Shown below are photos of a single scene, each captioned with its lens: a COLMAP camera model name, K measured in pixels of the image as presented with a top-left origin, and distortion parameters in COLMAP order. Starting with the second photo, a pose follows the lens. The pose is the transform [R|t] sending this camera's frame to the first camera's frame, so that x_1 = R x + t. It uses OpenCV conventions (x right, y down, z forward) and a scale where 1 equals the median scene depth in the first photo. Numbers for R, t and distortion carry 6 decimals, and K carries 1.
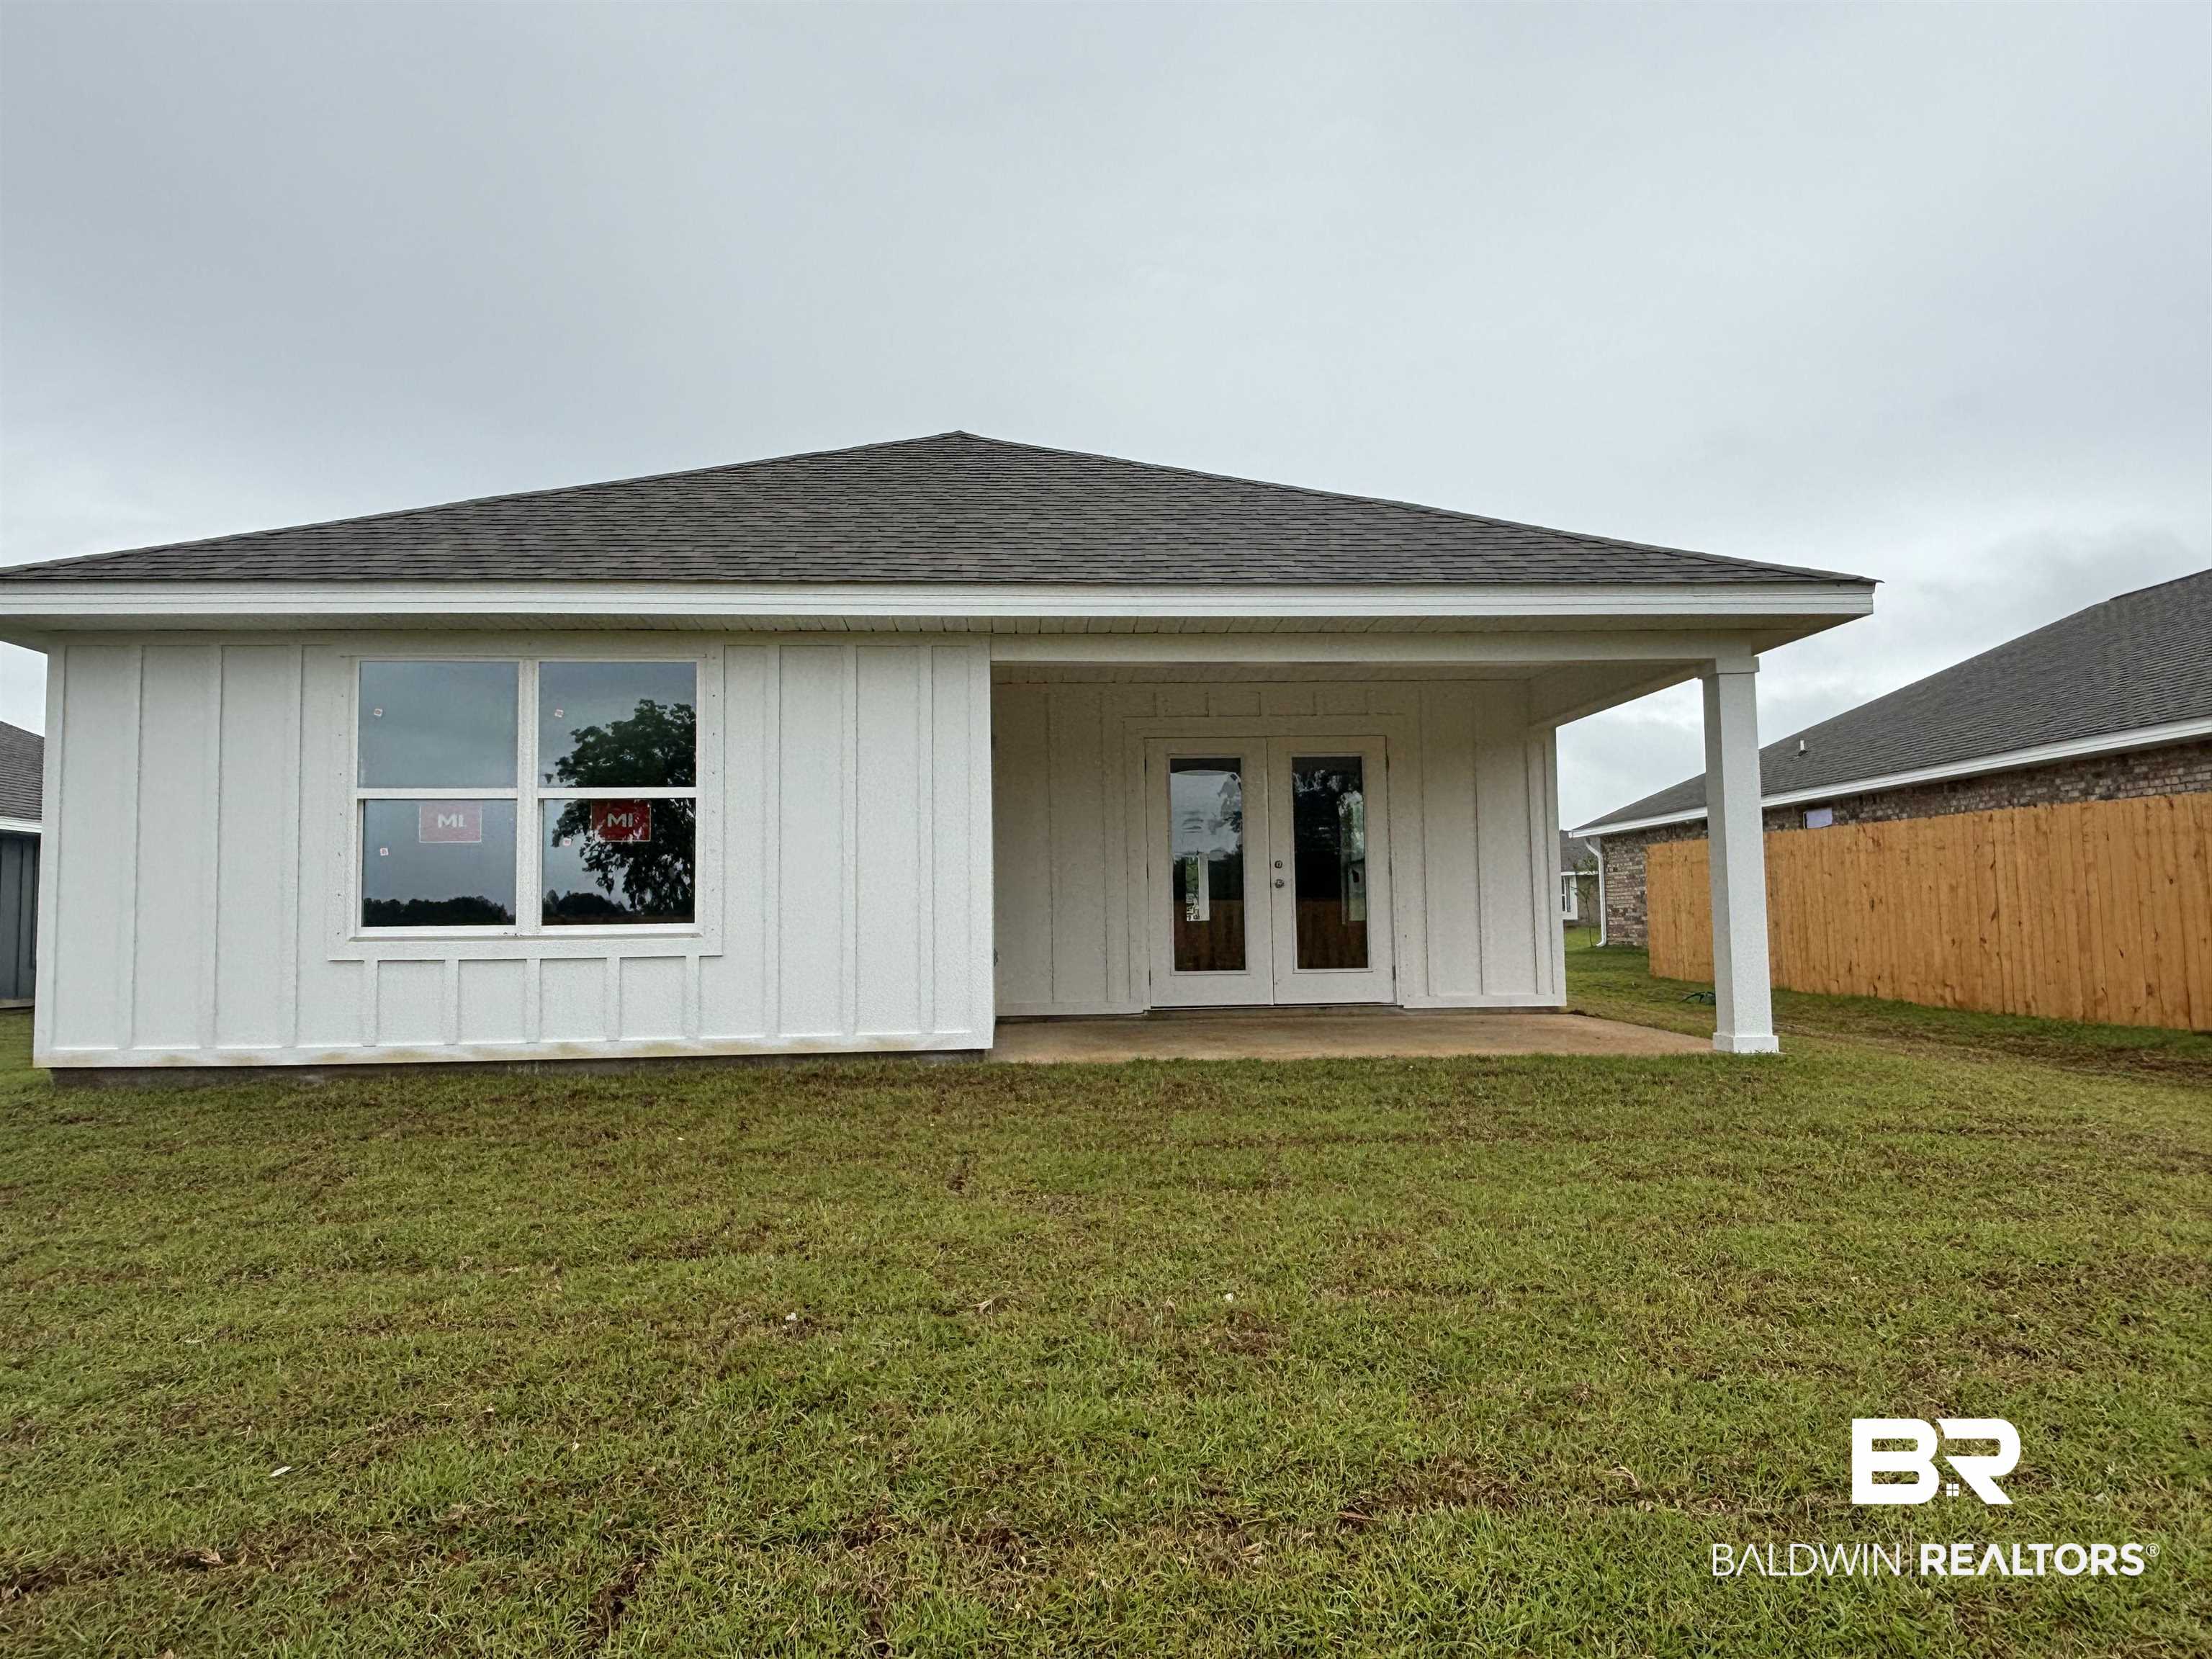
lens RADIAL K [[1513.6, 0, 1106.0], [0, 1513.6, 829.5], [0, 0, 1]] dist [0.048157, -0.077426]
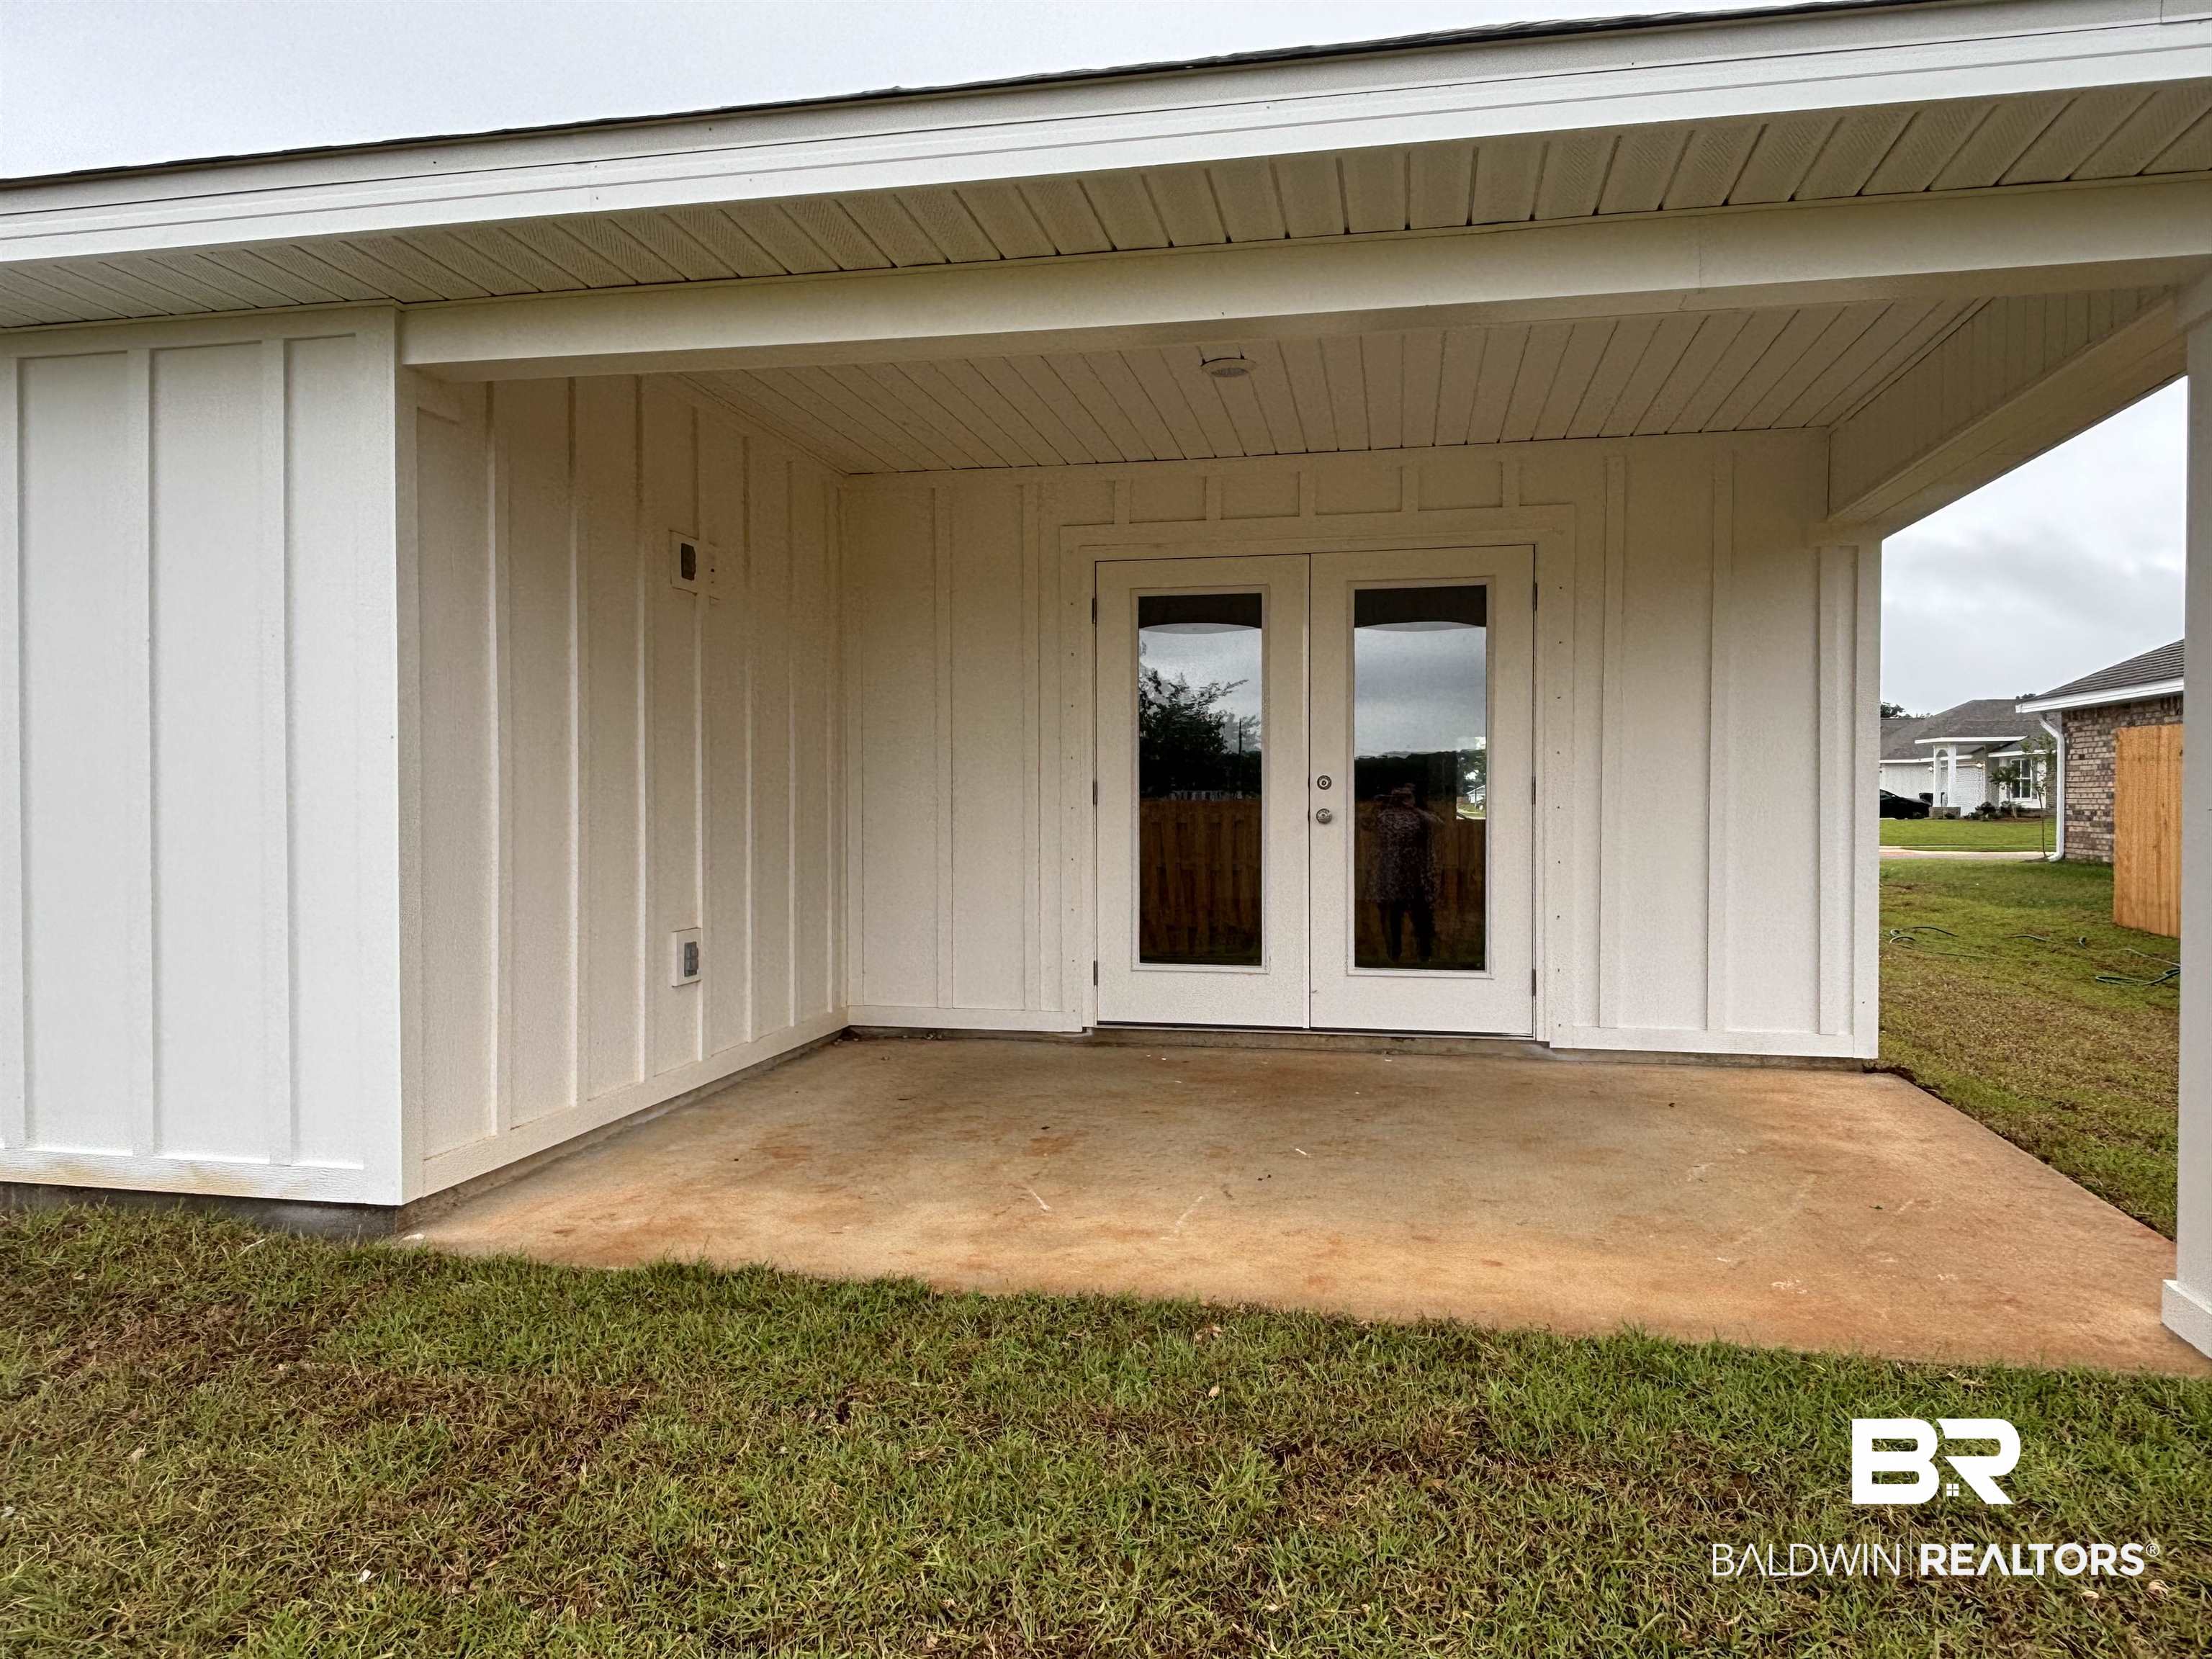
lens RADIAL K [[1513.6, 0, 1106.0], [0, 1513.6, 829.5], [0, 0, 1]] dist [0.048157, -0.077426]
pose [[0.966126, 0.022698, -0.257072, 0.180517], [0.000118, 0.996086, 0.088392, -0.009081], [0.258072, -0.085429, 0.962341, 0.435538]]
